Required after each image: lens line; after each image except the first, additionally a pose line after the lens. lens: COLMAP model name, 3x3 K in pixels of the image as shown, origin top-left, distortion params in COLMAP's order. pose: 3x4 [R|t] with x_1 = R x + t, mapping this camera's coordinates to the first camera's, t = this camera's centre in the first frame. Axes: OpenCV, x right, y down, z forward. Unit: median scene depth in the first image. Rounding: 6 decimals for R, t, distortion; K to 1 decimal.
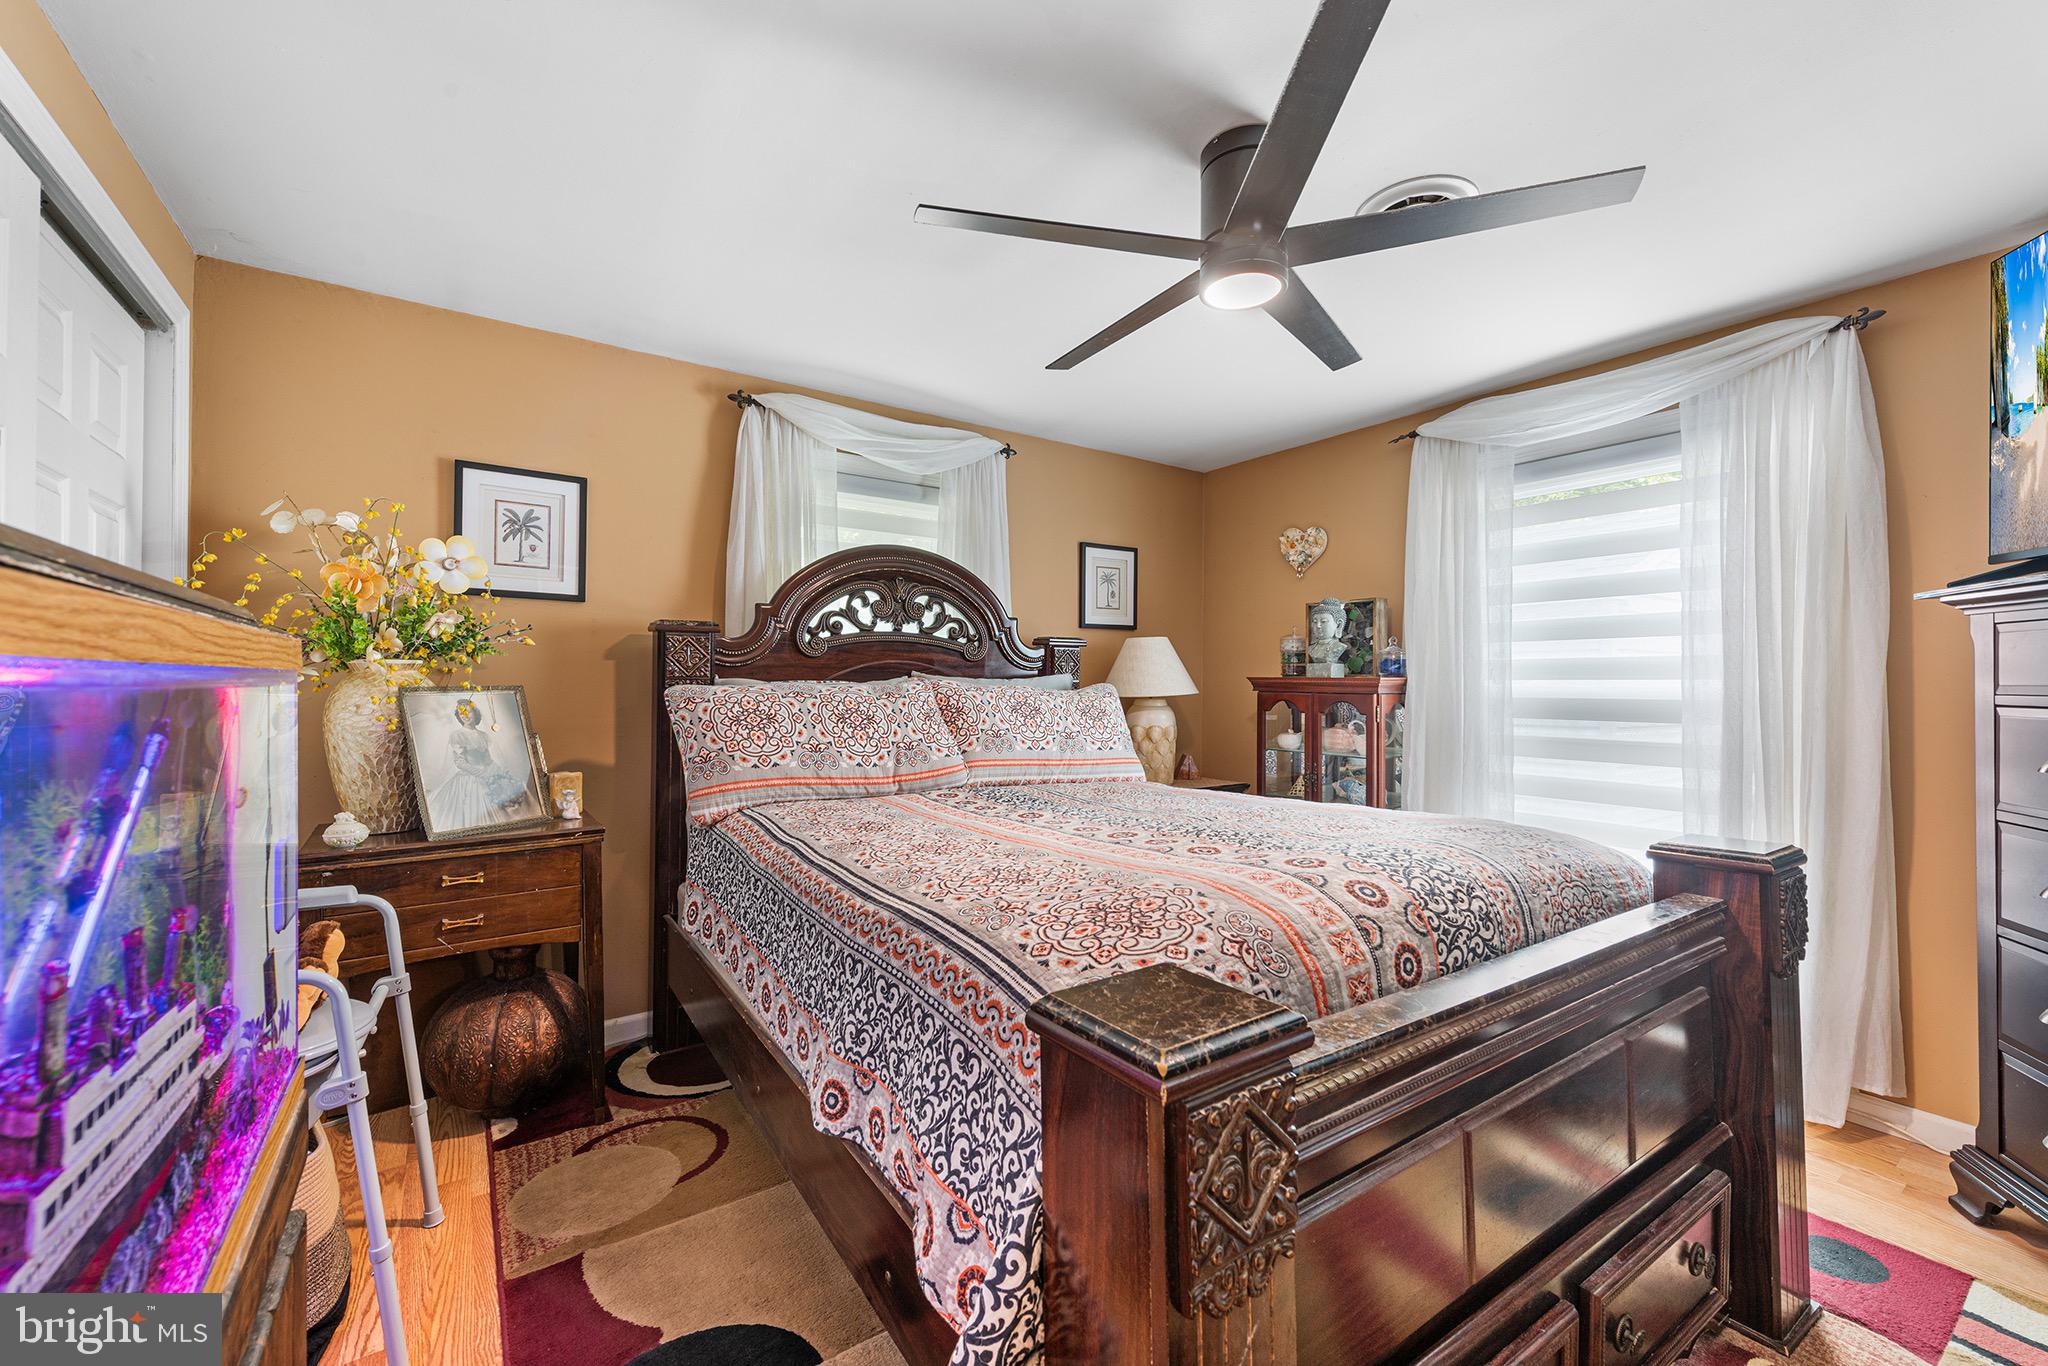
lens RADIAL K [[809.2, 0, 1028.6], [0, 809.2, 675.6], [0, 0, 1]] dist [0.001532, -0.000267]
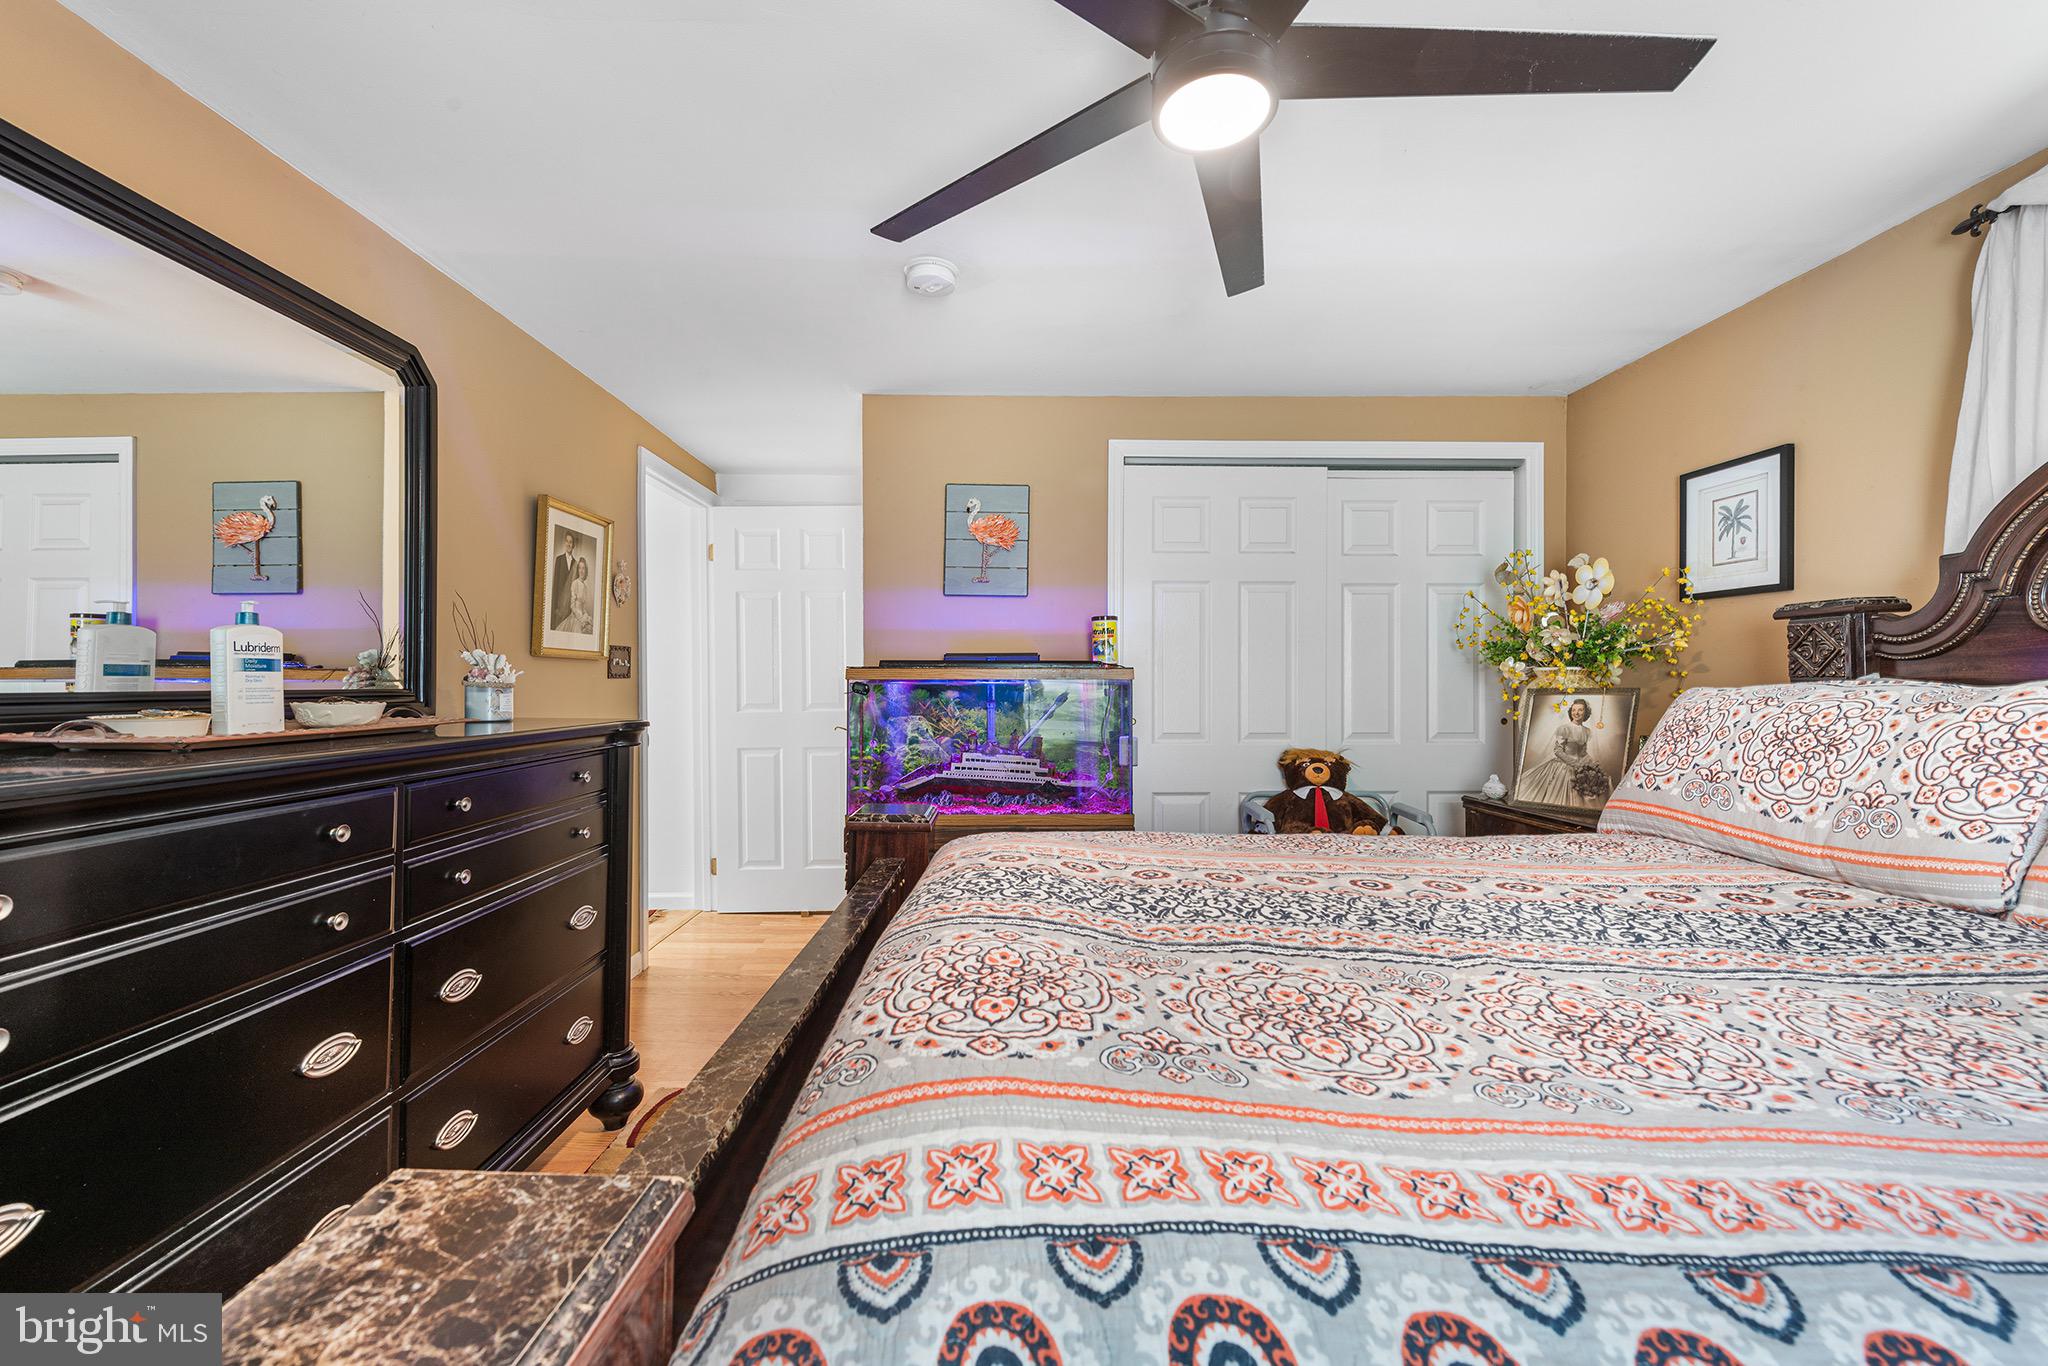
lens RADIAL K [[809.2, 0, 1028.6], [0, 809.2, 675.6], [0, 0, 1]] dist [0.001532, -0.000267]
pose [[-0.564901, -0.002299, -0.825156, 0.618722], [0.004613, 0.999972, -0.005944, -0.001331], [0.825146, -0.007164, -0.564874, 0.856090]]
